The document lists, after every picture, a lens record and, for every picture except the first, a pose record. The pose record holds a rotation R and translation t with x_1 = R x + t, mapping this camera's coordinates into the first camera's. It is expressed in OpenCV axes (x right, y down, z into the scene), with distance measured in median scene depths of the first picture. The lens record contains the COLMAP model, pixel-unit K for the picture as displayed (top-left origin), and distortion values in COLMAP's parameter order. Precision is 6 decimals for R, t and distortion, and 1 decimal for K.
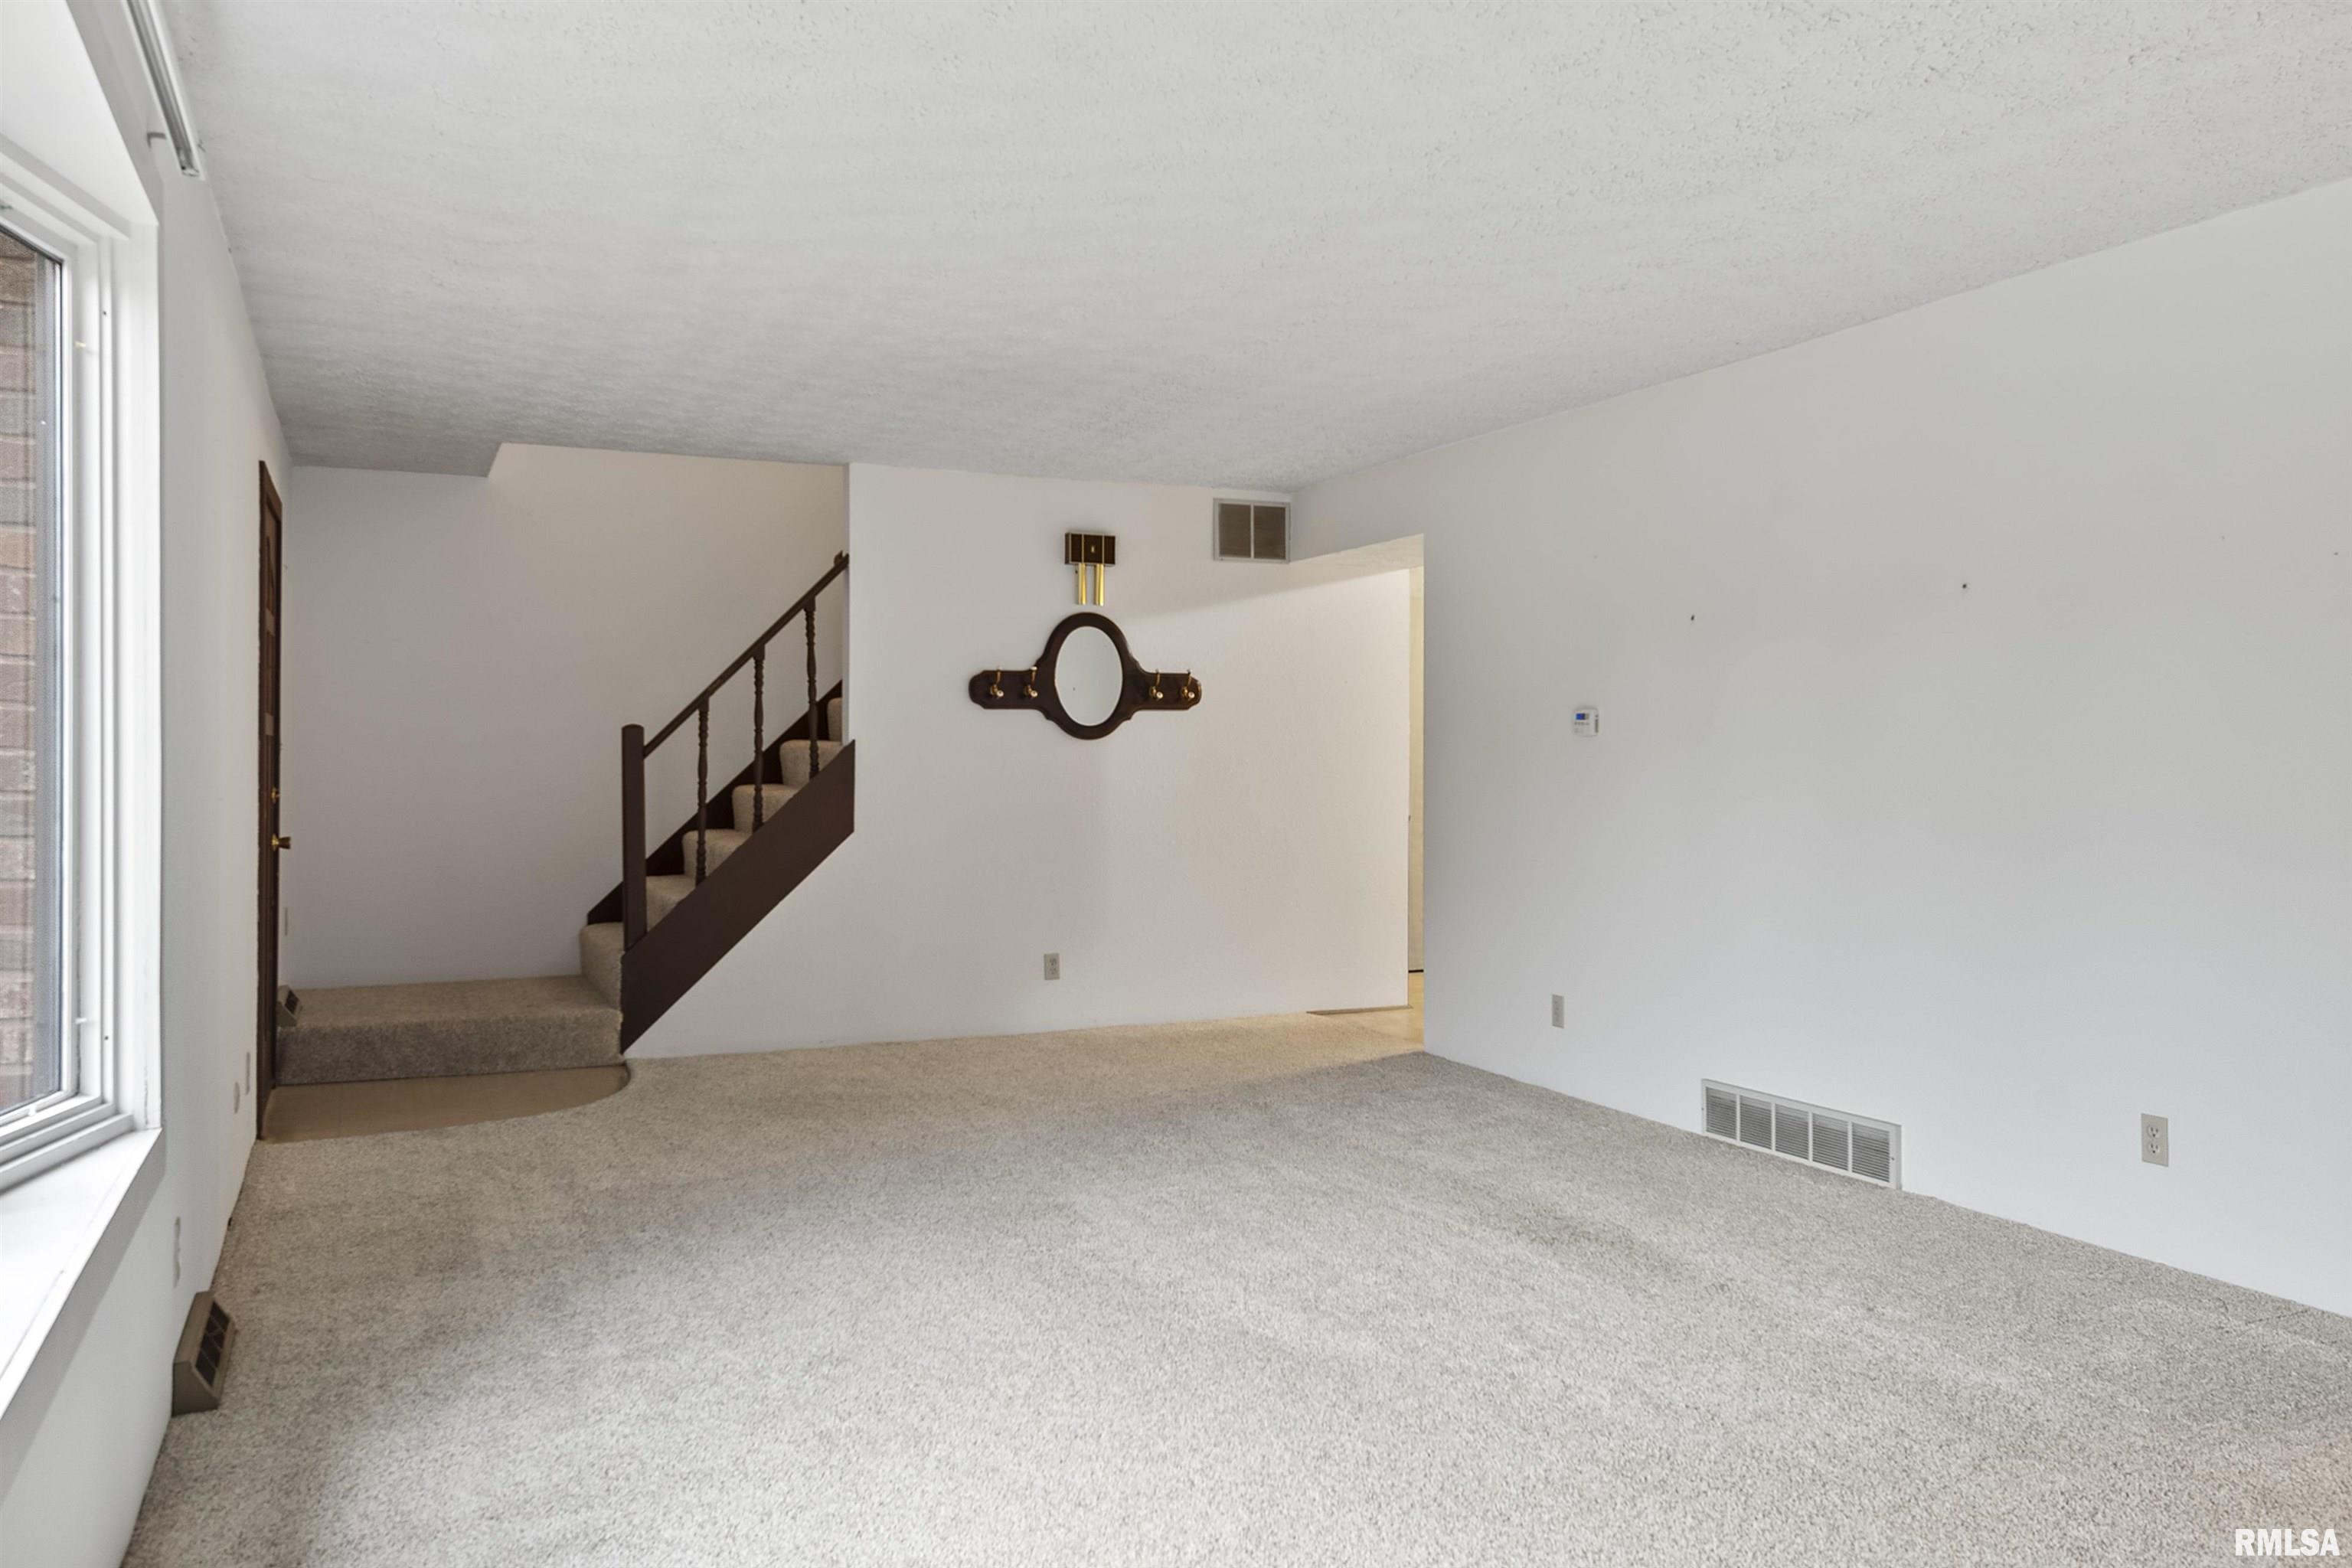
lens RADIAL K [[1806.5, 0, 1162.1], [0, 1806.5, 774.5], [0, 0, 1]] dist [0.049560, -0.052812]
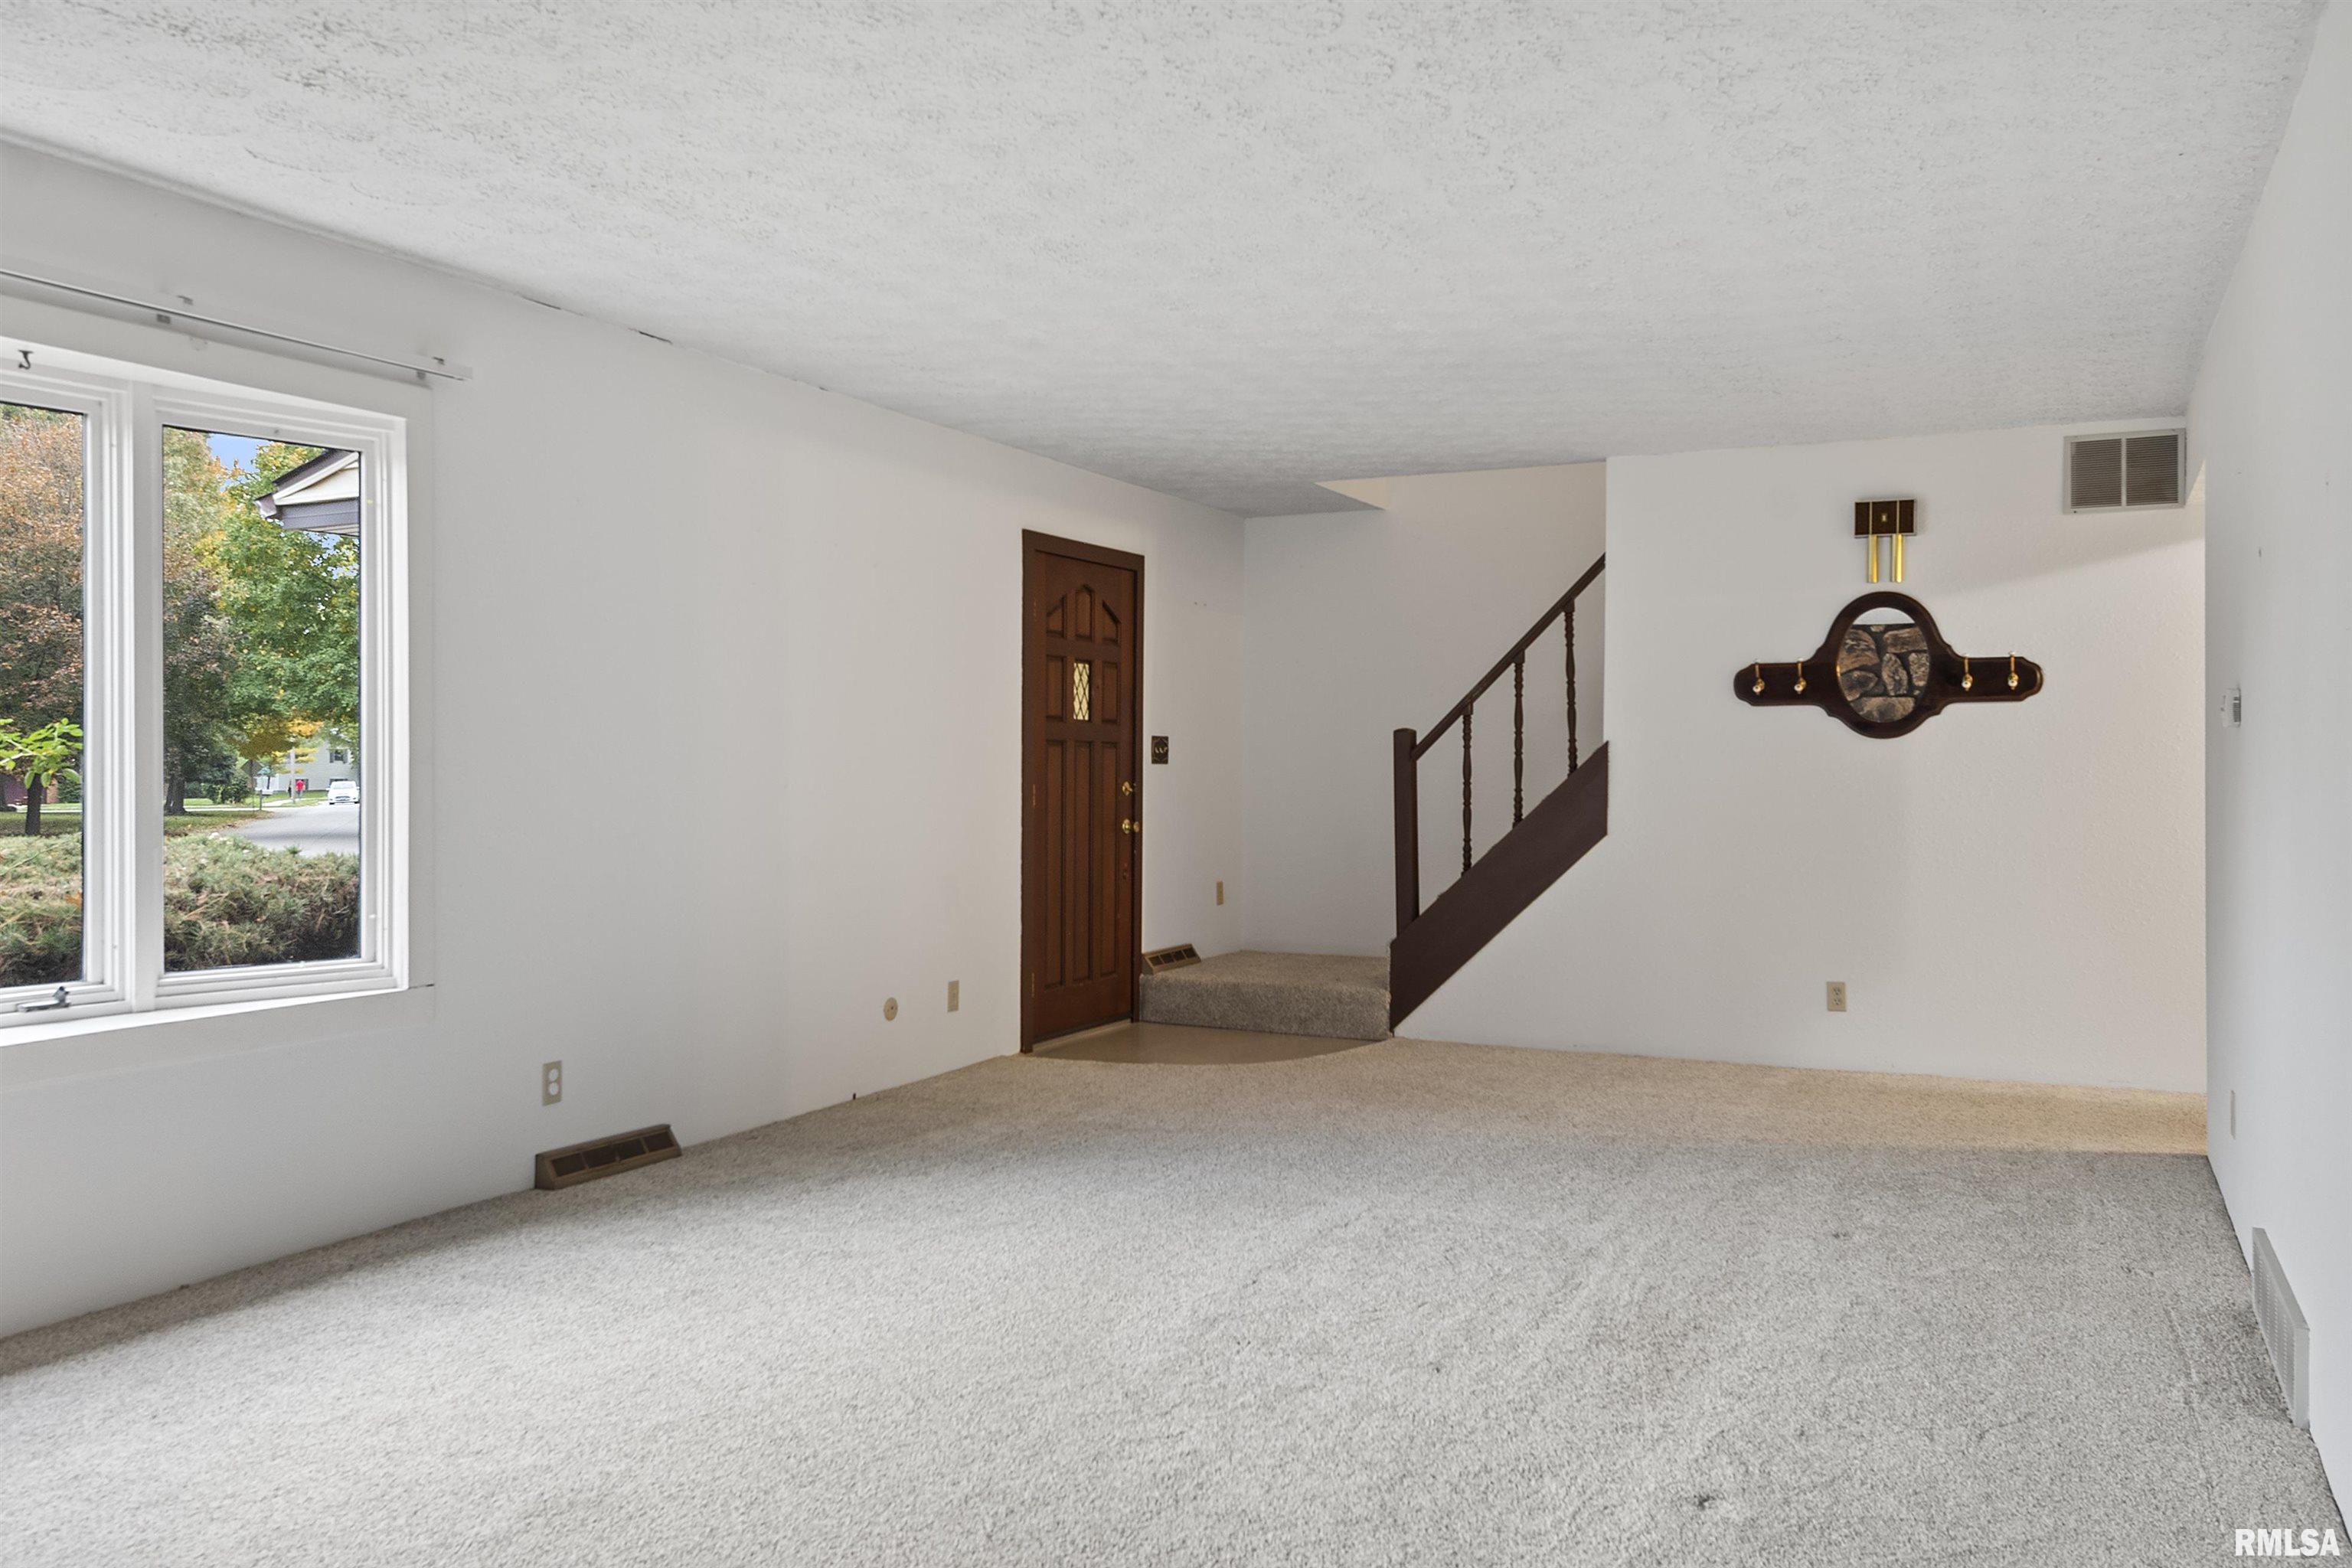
lens RADIAL K [[1806.5, 0, 1168.5], [0, 1806.5, 780.9], [0, 0, 1]] dist [0.049560, -0.052812]
pose [[0.648687, 0.007566, -0.761018, 0.421402], [-0.007862, 0.999964, 0.003240, 0.000971], [0.761015, 0.003881, 0.648723, 0.184392]]
